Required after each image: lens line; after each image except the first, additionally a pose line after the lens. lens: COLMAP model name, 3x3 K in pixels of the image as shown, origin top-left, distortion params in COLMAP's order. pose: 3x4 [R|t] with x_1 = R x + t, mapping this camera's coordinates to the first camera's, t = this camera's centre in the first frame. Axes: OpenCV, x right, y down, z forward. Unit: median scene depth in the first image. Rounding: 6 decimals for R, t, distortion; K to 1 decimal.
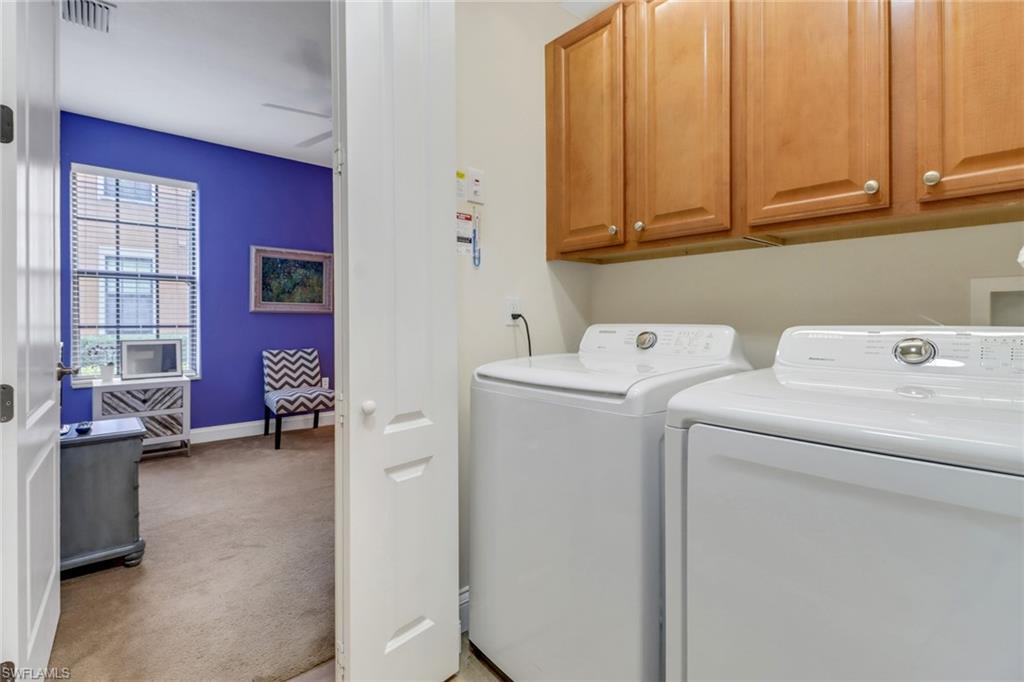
lens RADIAL K [[472.7, 0, 504.6], [0, 472.7, 328.2], [0, 0, 1]] dist [0.017330, -0.001439]
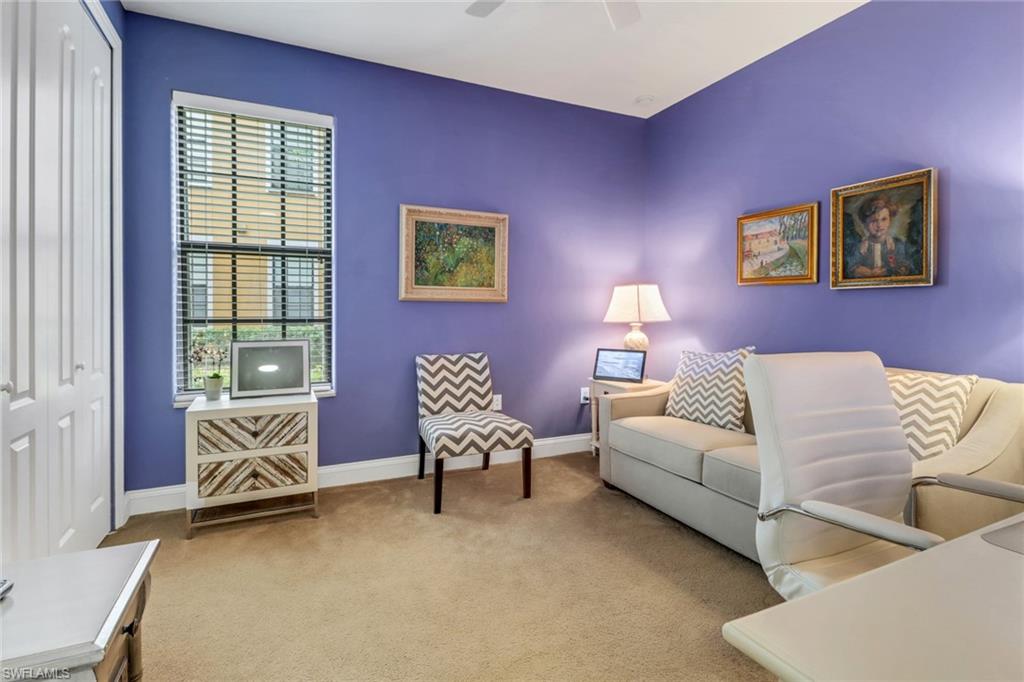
lens RADIAL K [[490.5, 0, 511.3], [0, 490.5, 330.8], [0, 0, 1]] dist [0.005169, 0.000440]
pose [[0.961232, 0.006813, -0.275656, -0.186099], [-0.002168, 0.999851, 0.017152, -0.001999], [0.275731, -0.015889, 0.961103, 0.365328]]
